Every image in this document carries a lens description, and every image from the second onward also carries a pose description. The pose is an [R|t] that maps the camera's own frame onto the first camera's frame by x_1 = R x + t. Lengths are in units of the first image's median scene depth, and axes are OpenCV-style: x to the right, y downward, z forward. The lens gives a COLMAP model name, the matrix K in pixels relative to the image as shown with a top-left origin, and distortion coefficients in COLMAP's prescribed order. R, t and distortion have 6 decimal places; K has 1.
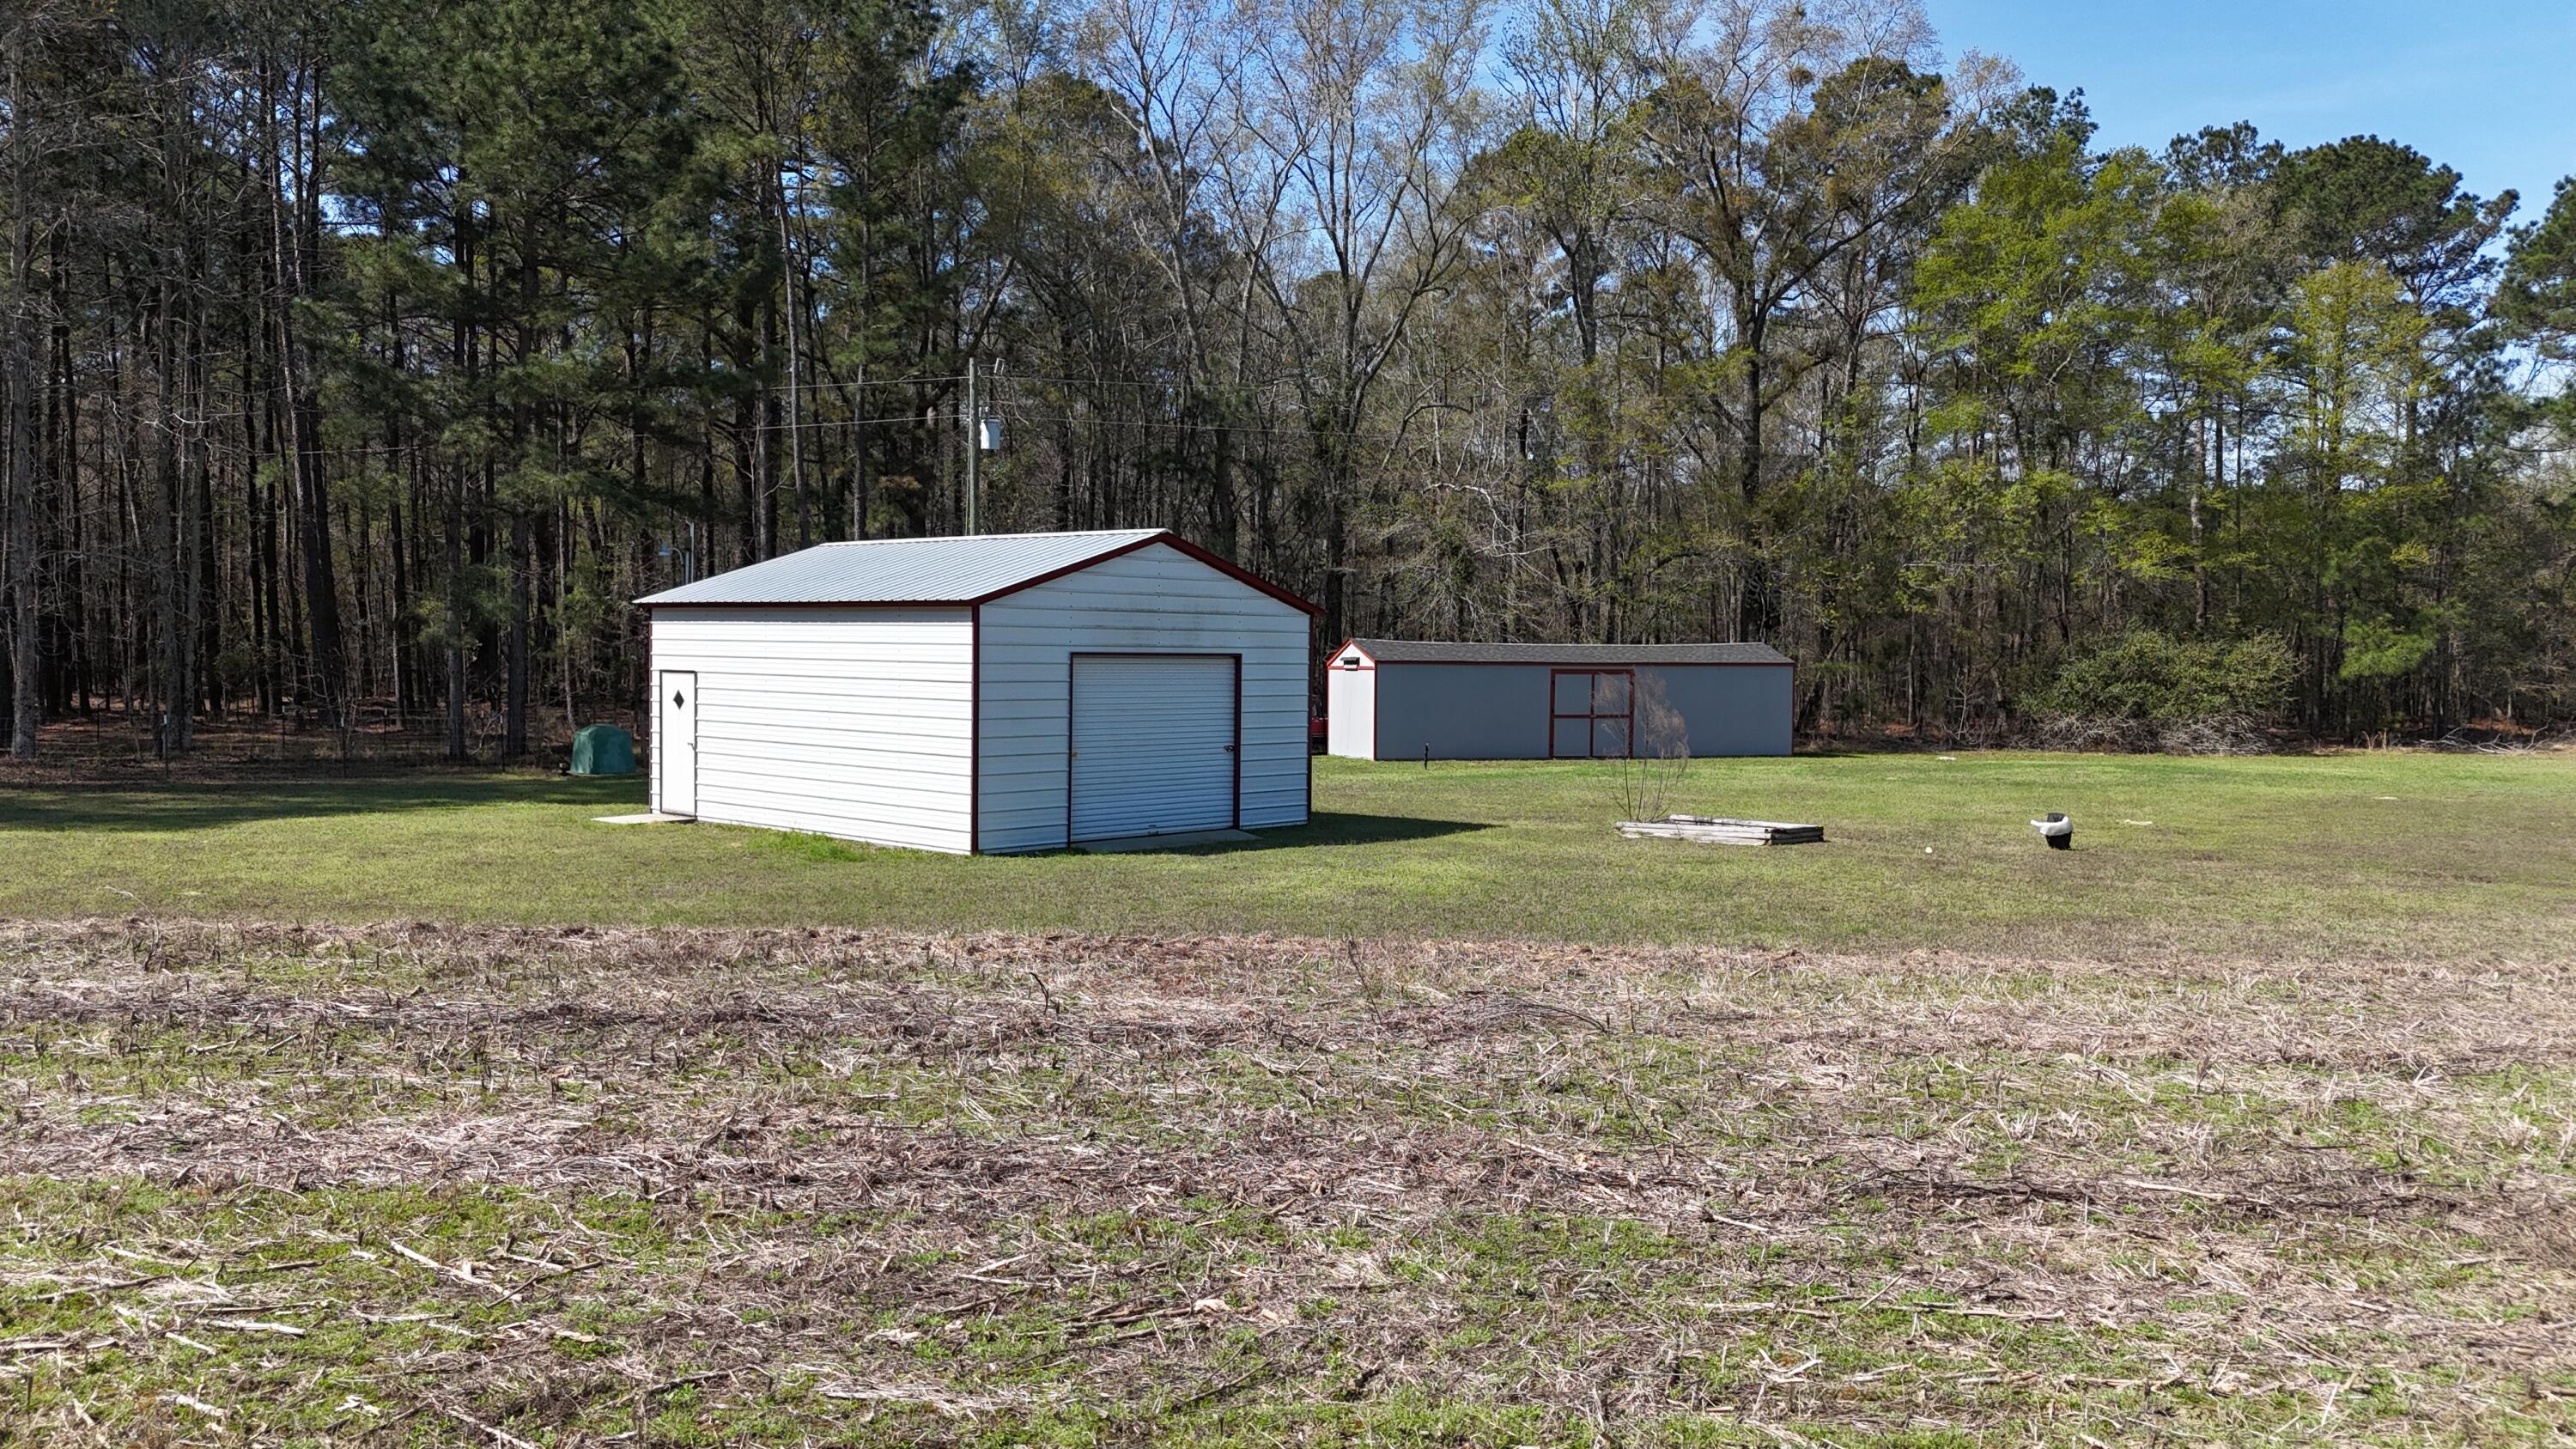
lens RADIAL K [[1892.2, 0, 1295.5], [0, 1892.2, 708.3], [0, 0, 1]] dist [0.136351, -0.227134]
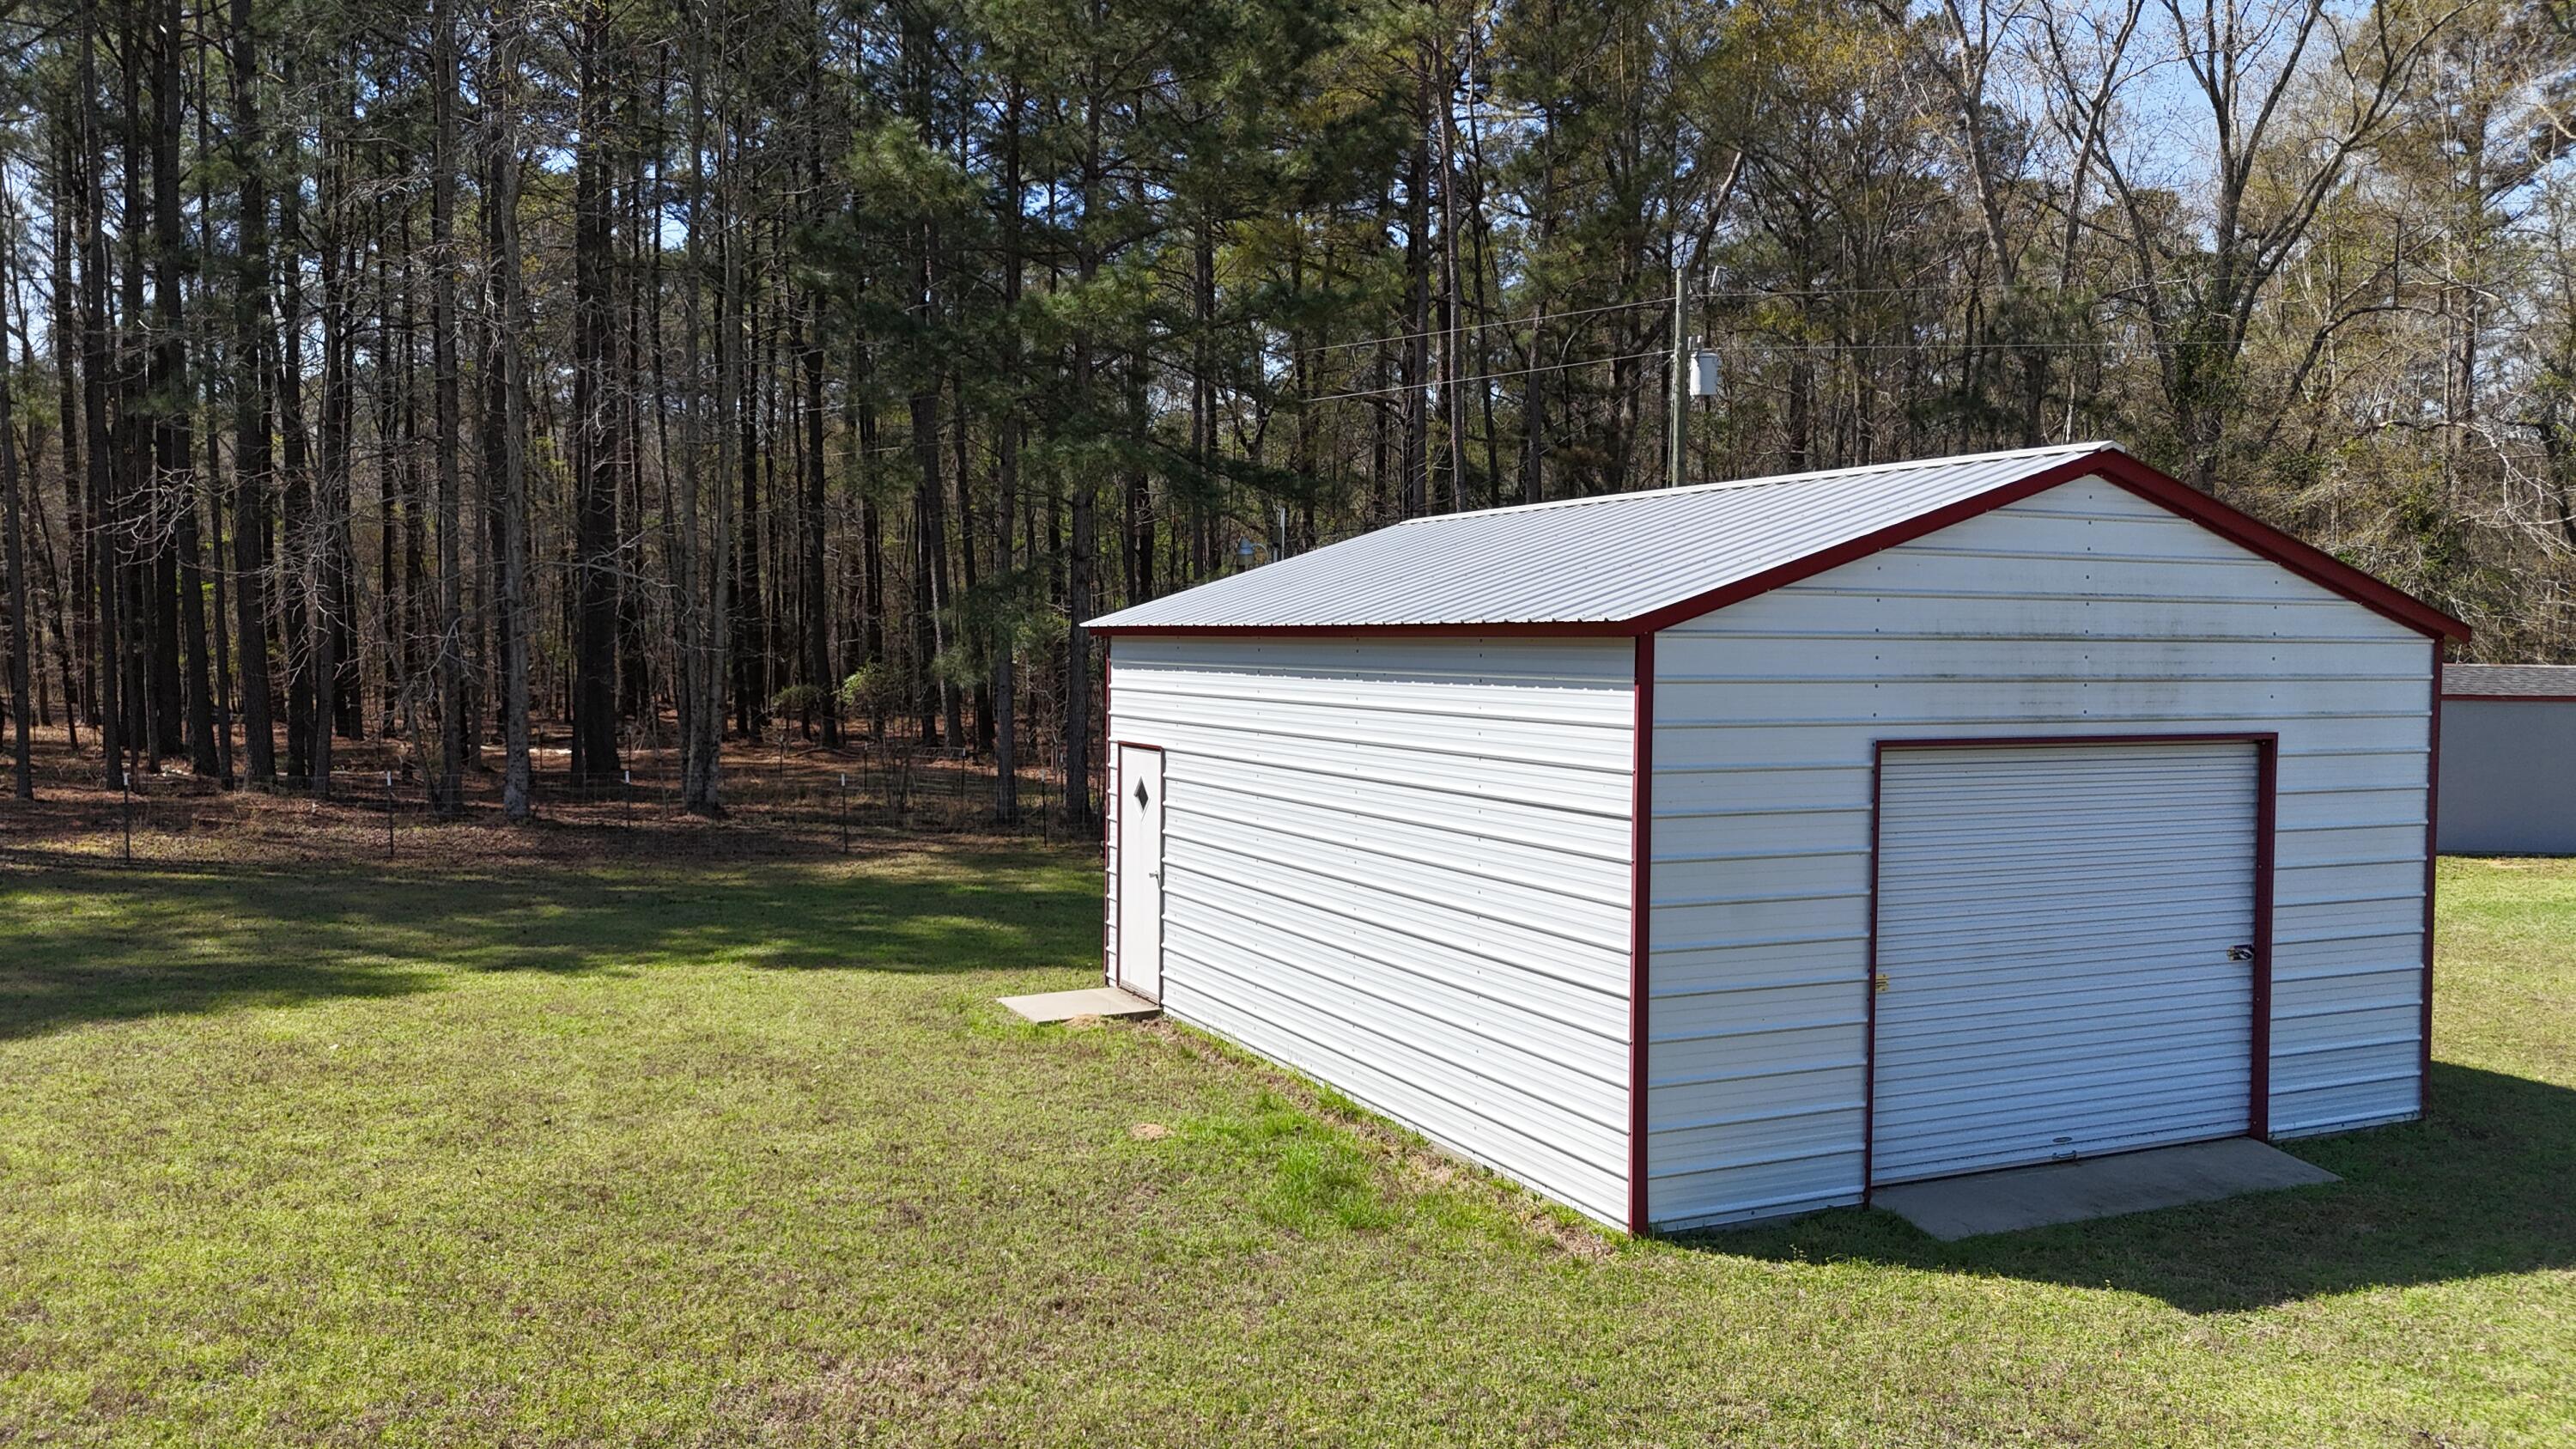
lens RADIAL K [[1899.2, 0, 1295.8], [0, 1899.2, 712.0], [0, 0, 1]] dist [0.098710, -0.117338]
pose [[0.932121, 0.008774, -0.362040, -0.039522], [-0.009048, 0.999959, 0.000939, -0.016301], [0.362033, 0.002400, 0.932162, 0.260352]]
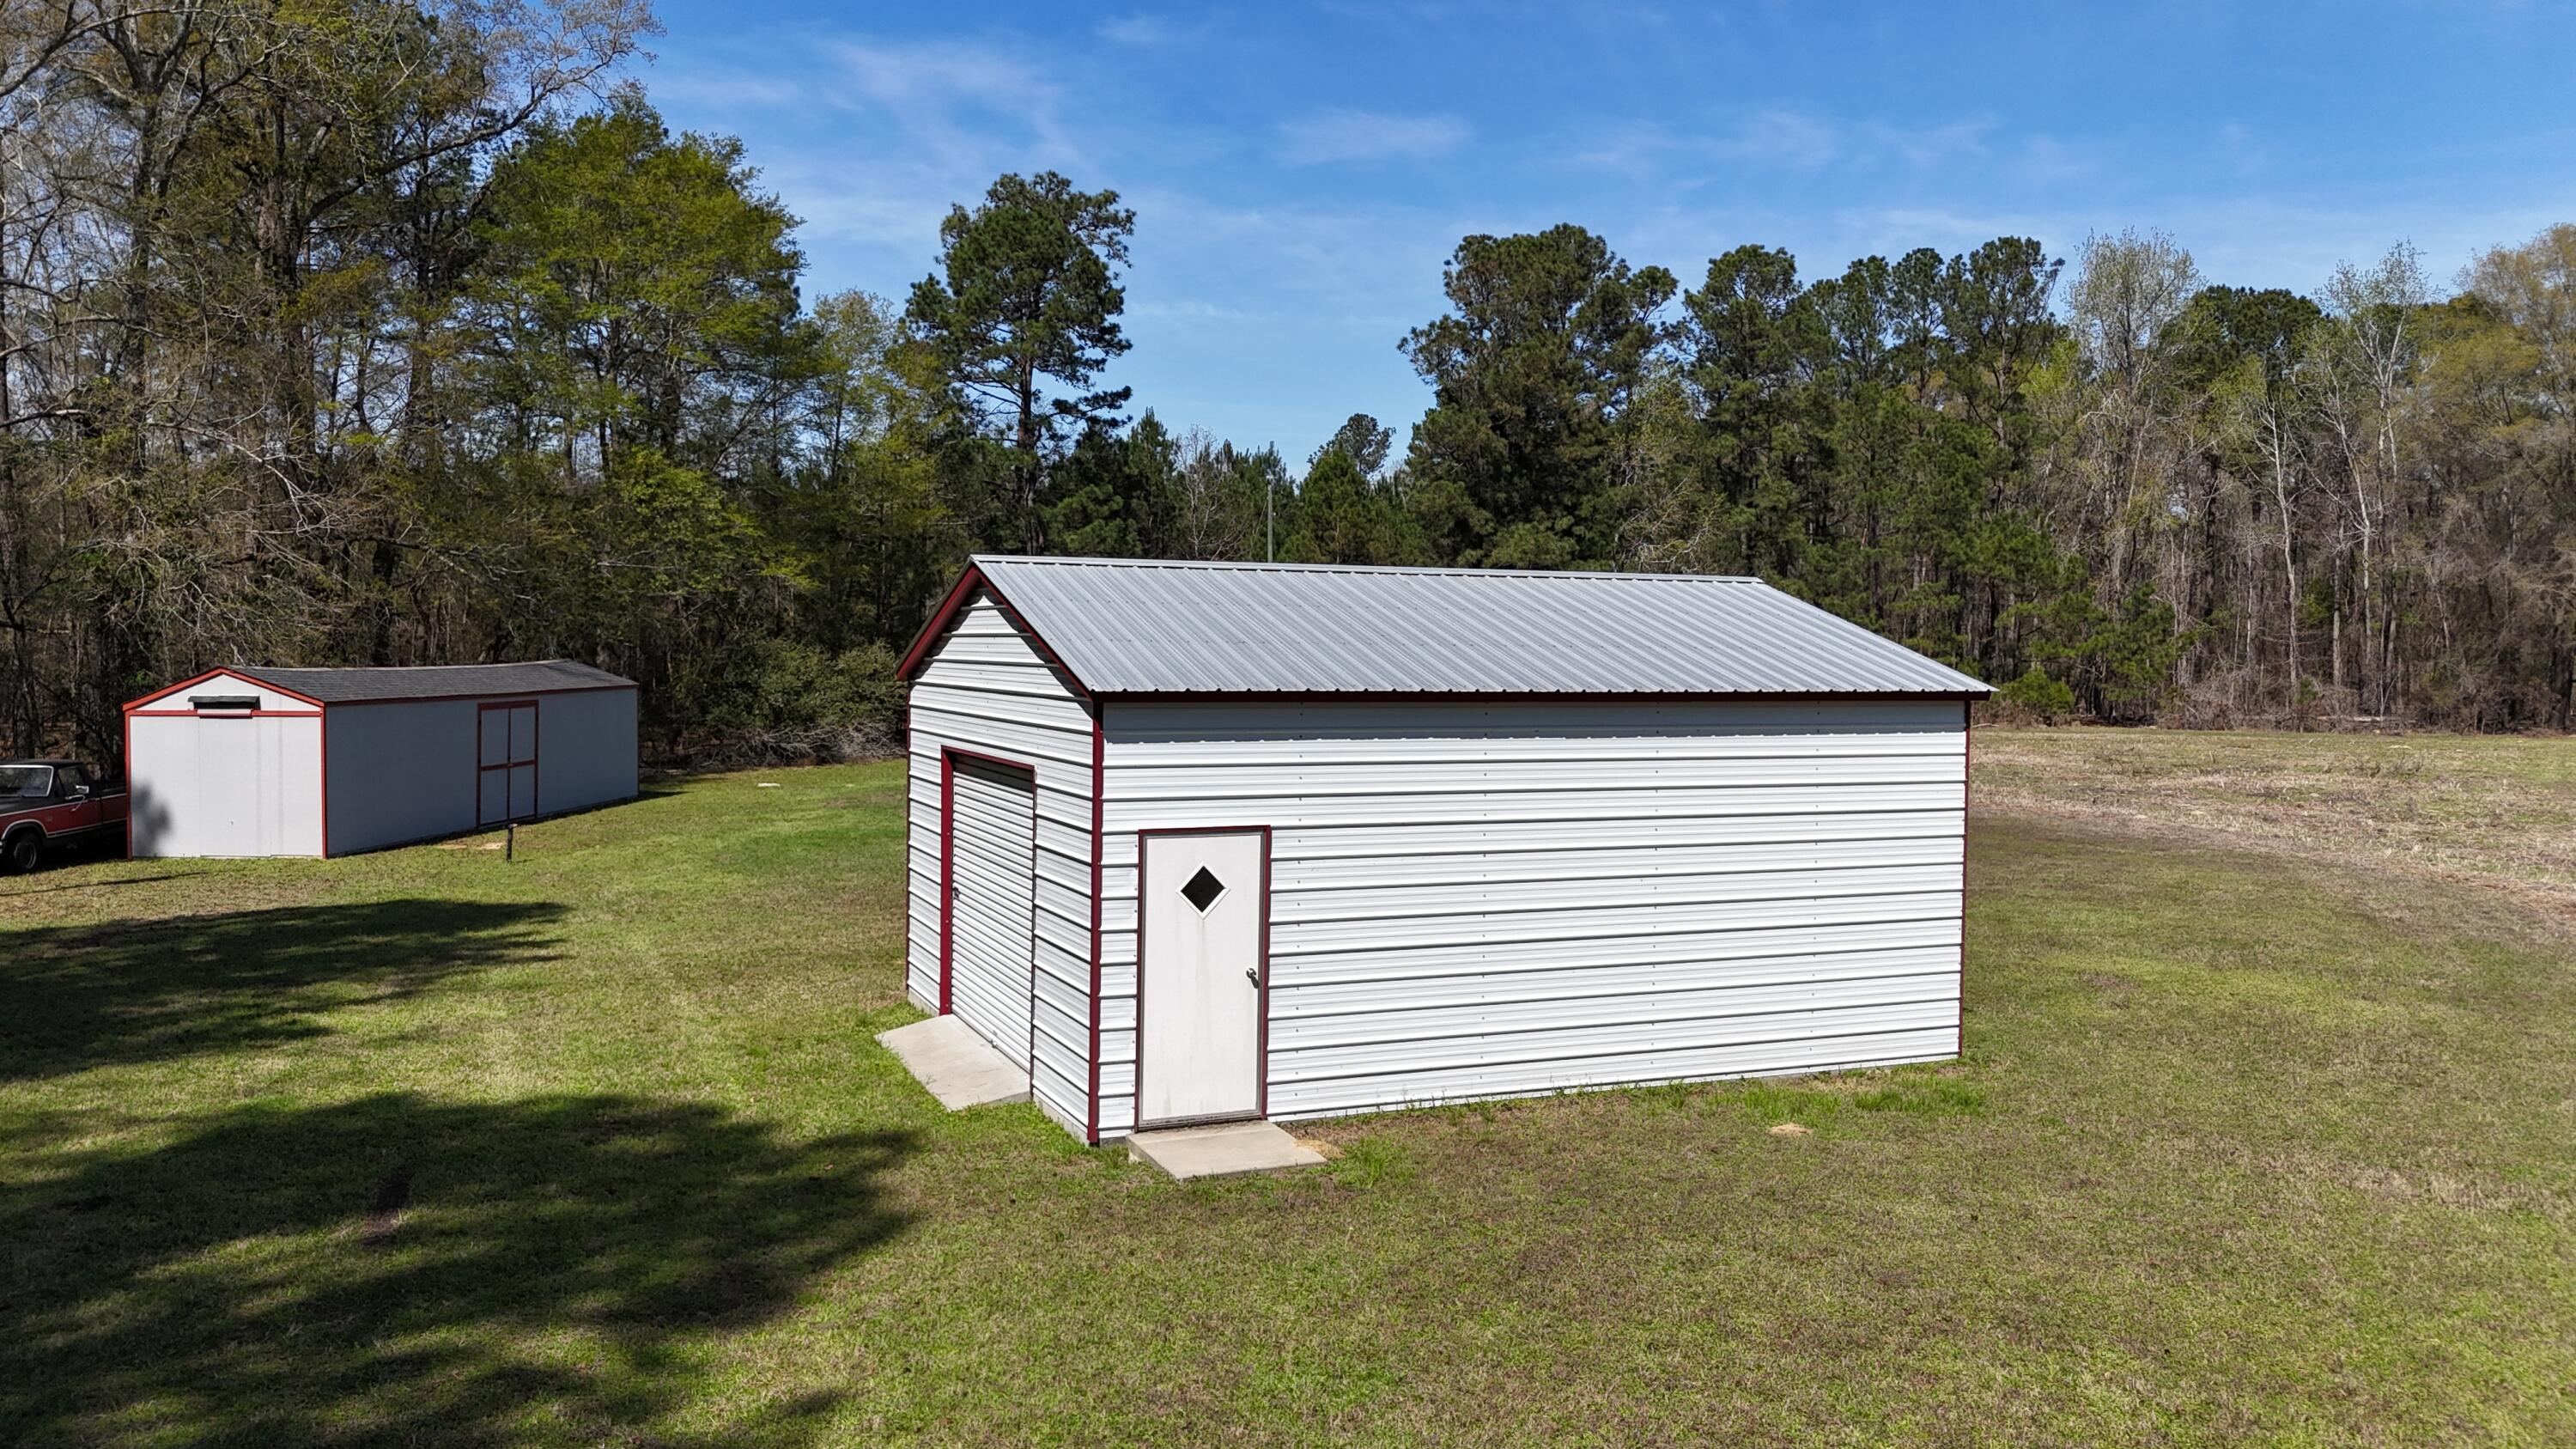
lens RADIAL K [[1899.2, 0, 1295.8], [0, 1899.2, 712.0], [0, 0, 1]] dist [0.098710, -0.117338]
pose [[0.412062, -0.036628, 0.910419, -0.393813], [0.021492, 0.999304, 0.030476, -0.032945], [-0.910902, 0.007009, 0.412562, 0.420676]]
